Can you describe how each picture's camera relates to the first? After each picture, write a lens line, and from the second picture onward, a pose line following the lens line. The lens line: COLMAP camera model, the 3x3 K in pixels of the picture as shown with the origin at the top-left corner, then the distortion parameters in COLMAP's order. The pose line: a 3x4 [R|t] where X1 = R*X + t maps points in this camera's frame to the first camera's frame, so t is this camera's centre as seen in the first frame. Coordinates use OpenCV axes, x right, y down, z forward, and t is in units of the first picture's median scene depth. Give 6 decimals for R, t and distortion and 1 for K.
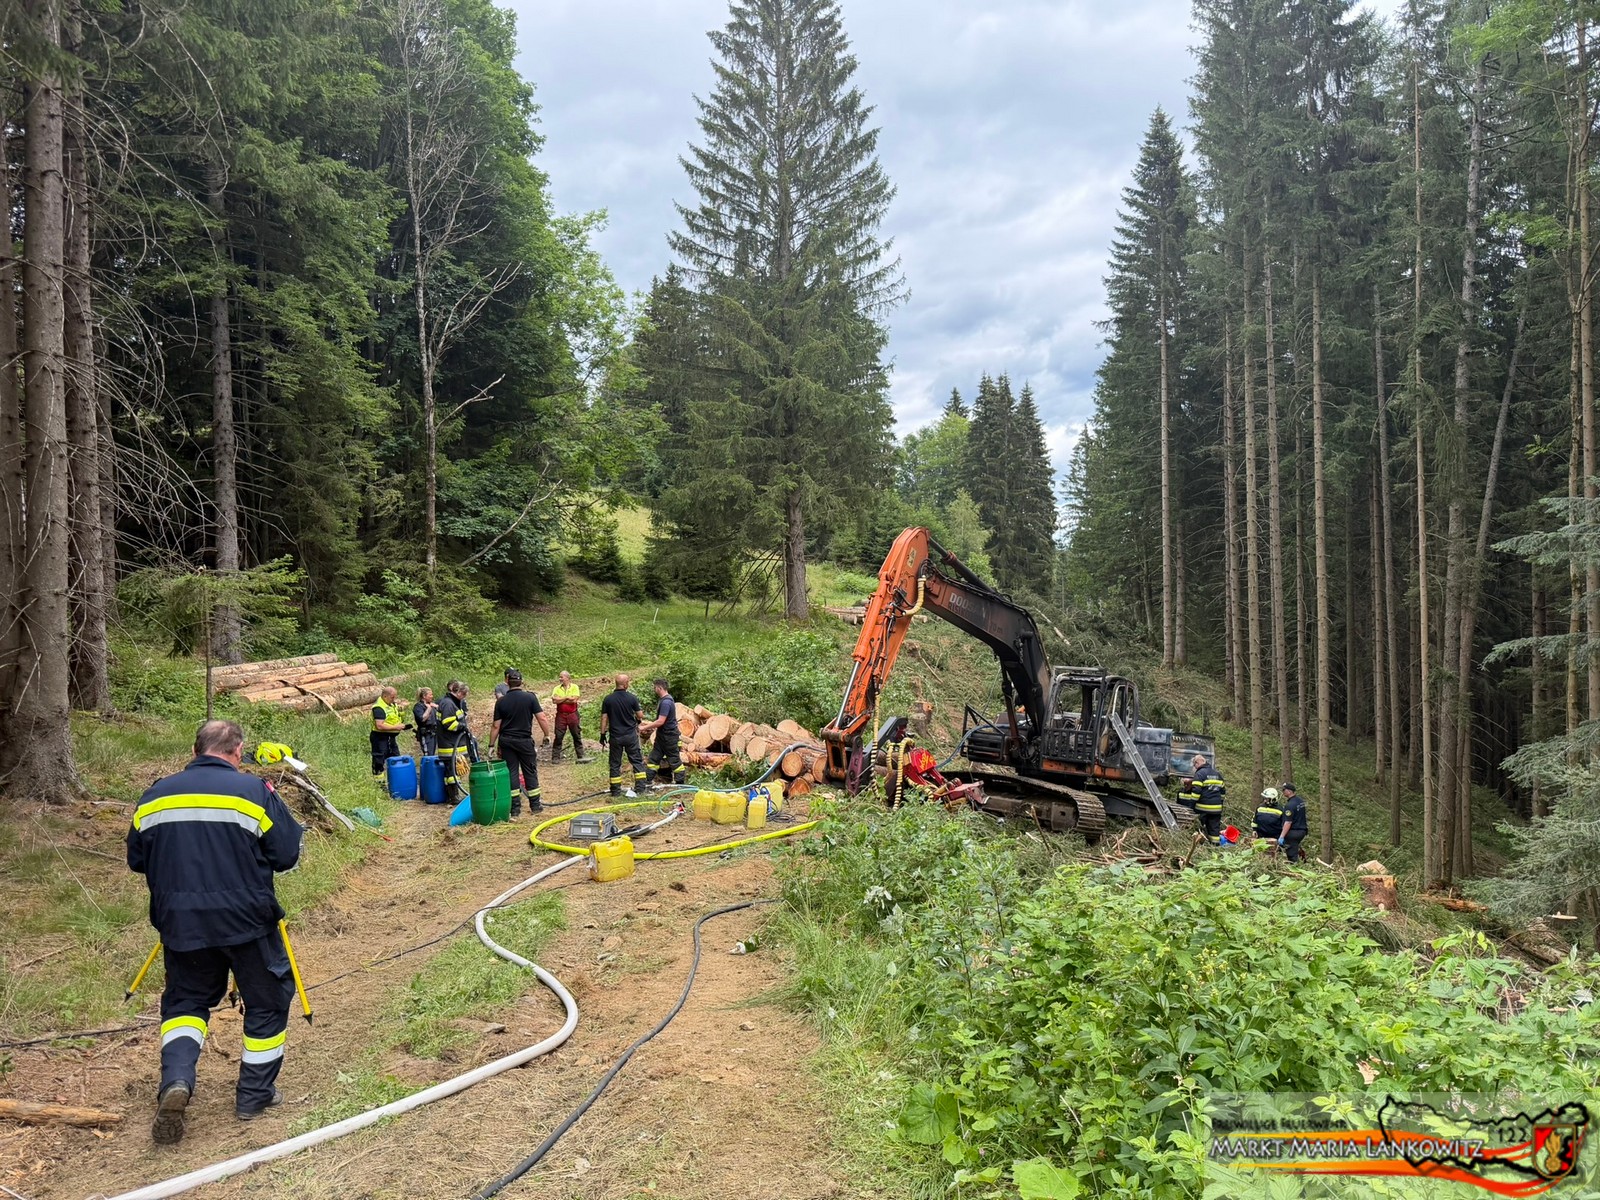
lens RADIAL K [[1123.0, 0, 771.4], [0, 1123.0, 606.9], [0, 0, 1]] dist [0.053148, -0.094778]
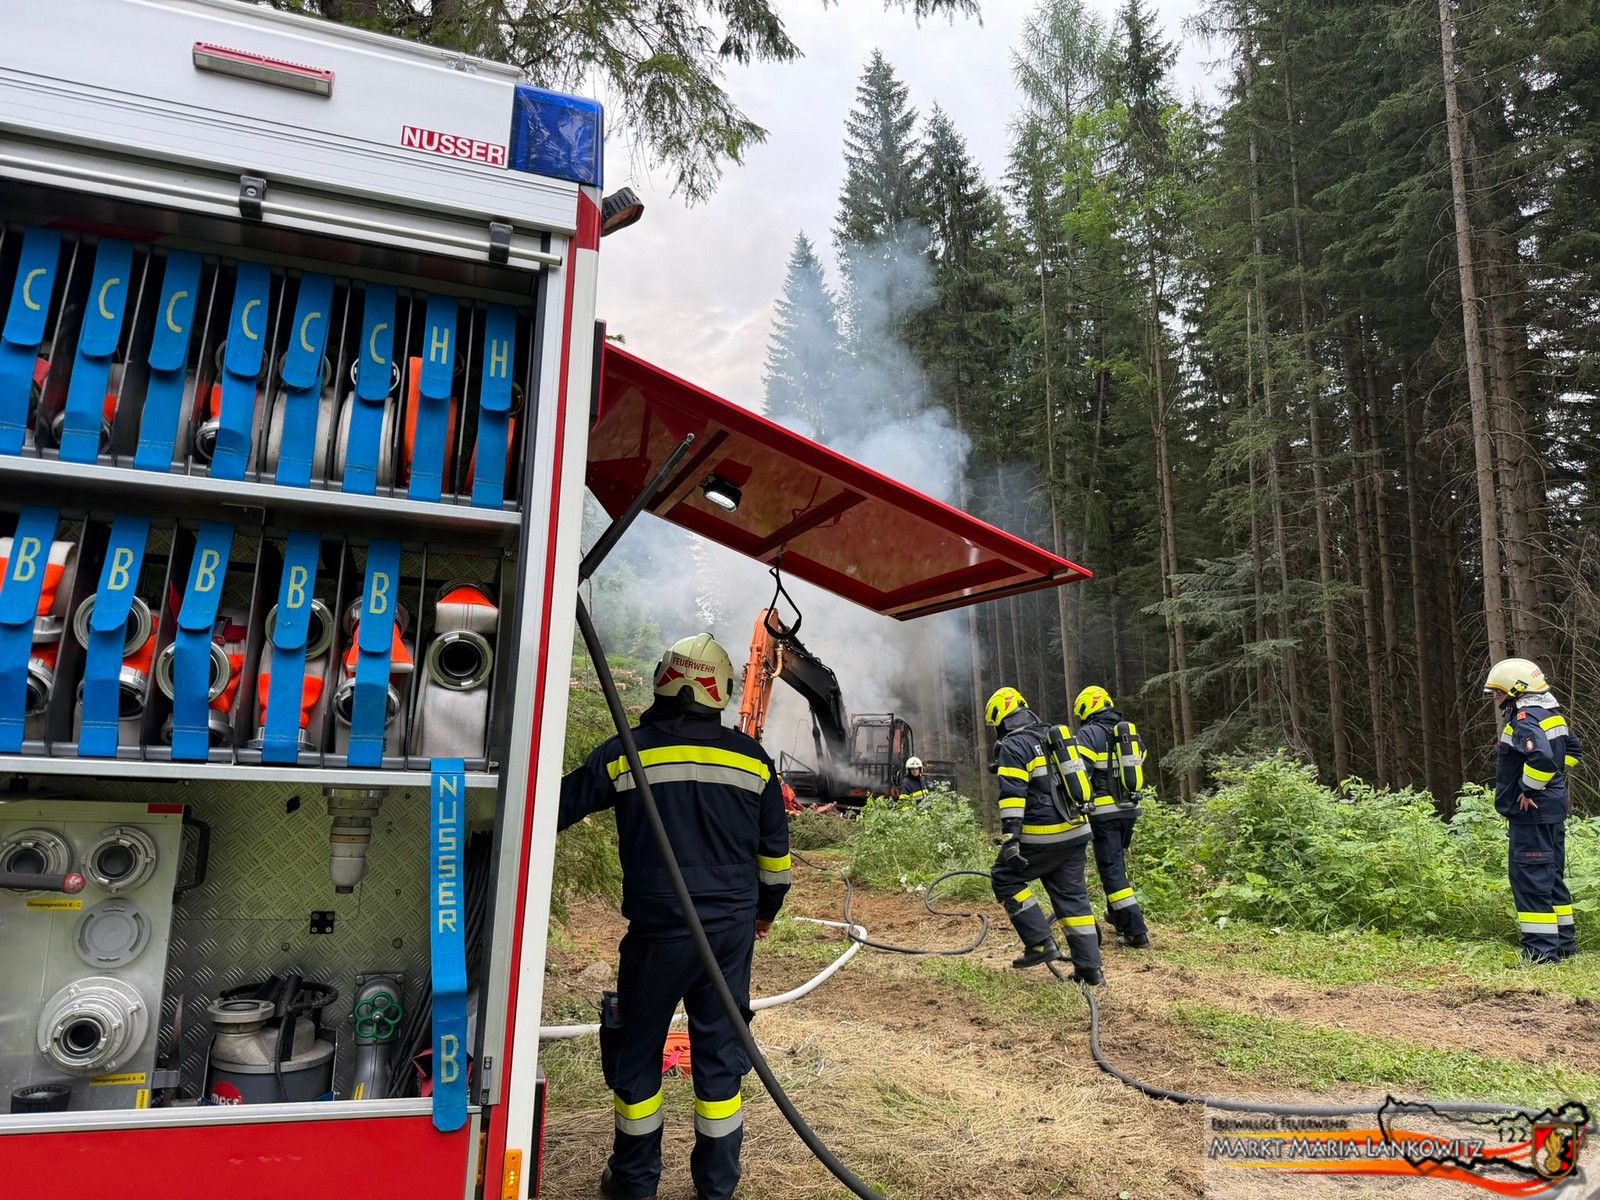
lens RADIAL K [[1123.0, 0, 771.4], [0, 1123.0, 606.9], [0, 0, 1]] dist [0.053148, -0.094778]
pose [[0.945437, -0.030560, 0.324369, -0.088228], [0.050539, 0.997296, -0.053346, -0.001523], [-0.321862, 0.066829, 0.944425, -0.065582]]
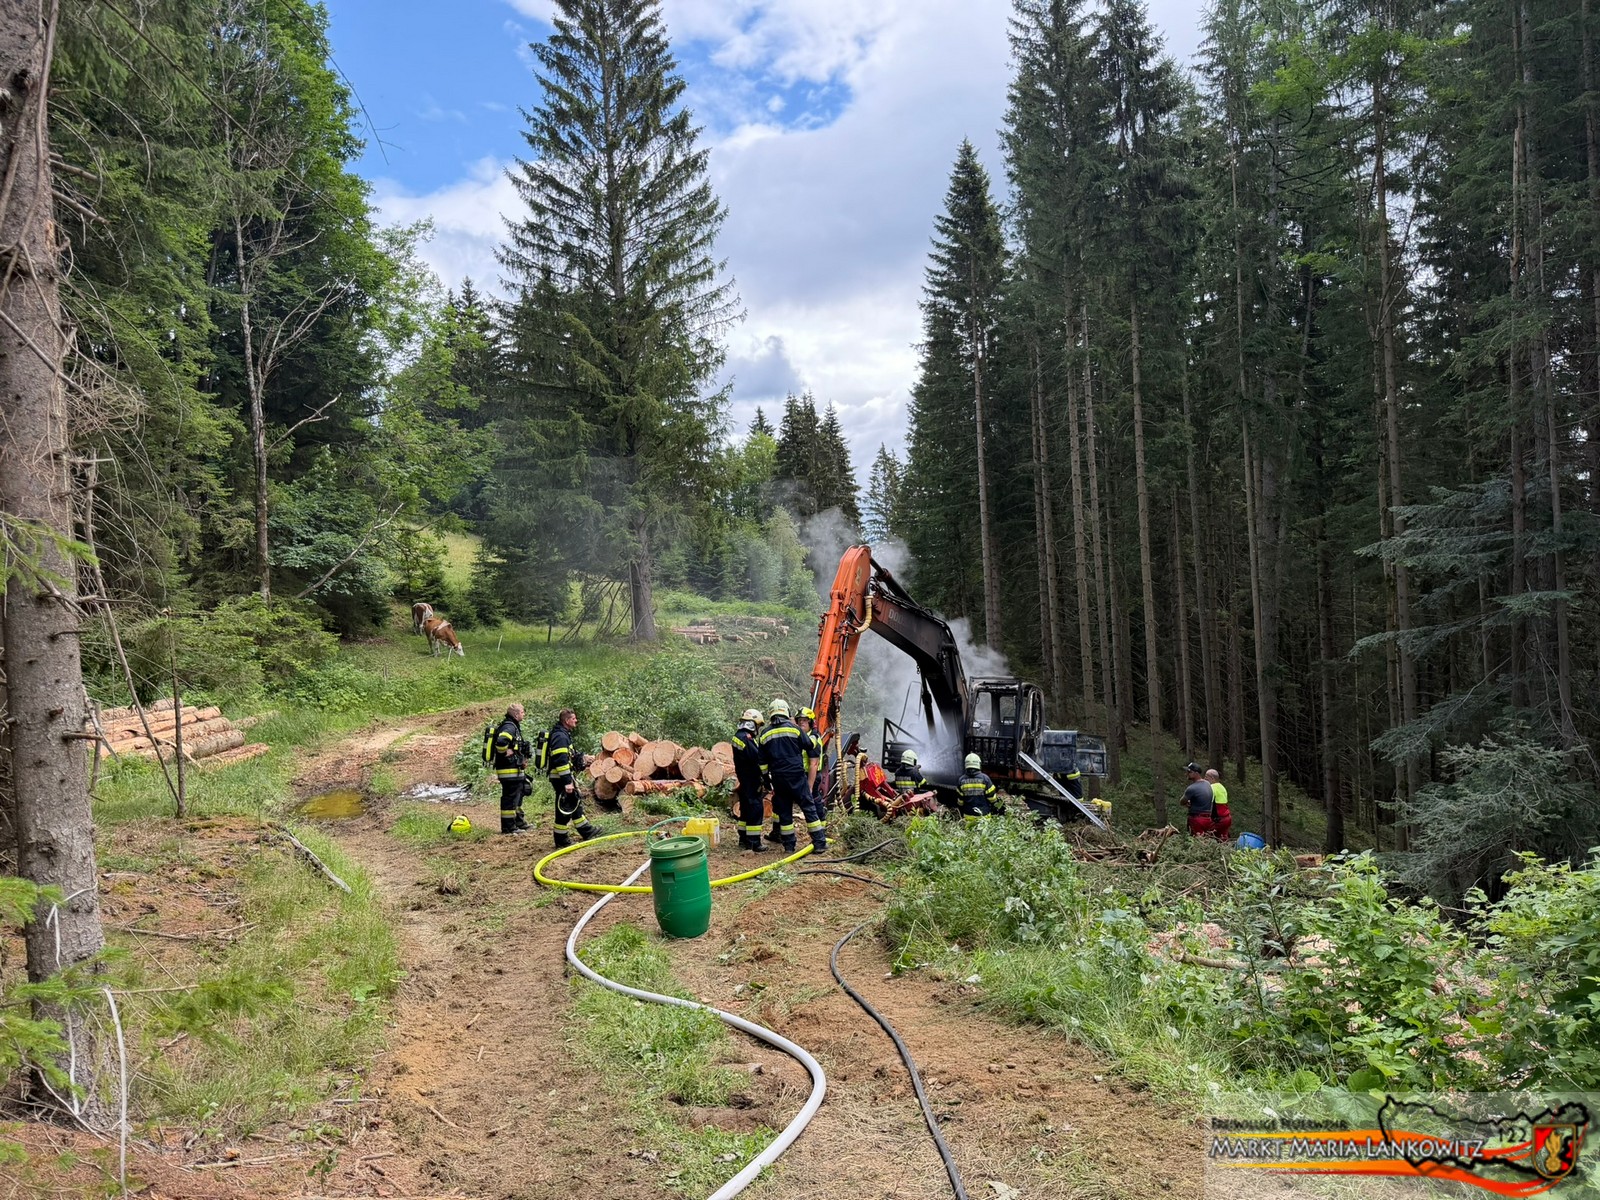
lens RADIAL K [[1124.9, 0, 783.2], [0, 1124.9, 623.6], [0, 0, 1]] dist [0.046474, -0.096593]
pose [[0.982275, -0.036105, 0.183937, -0.039835], [0.036447, 0.999334, 0.001522, -0.001452], [-0.183869, 0.005209, 0.982937, 0.003274]]
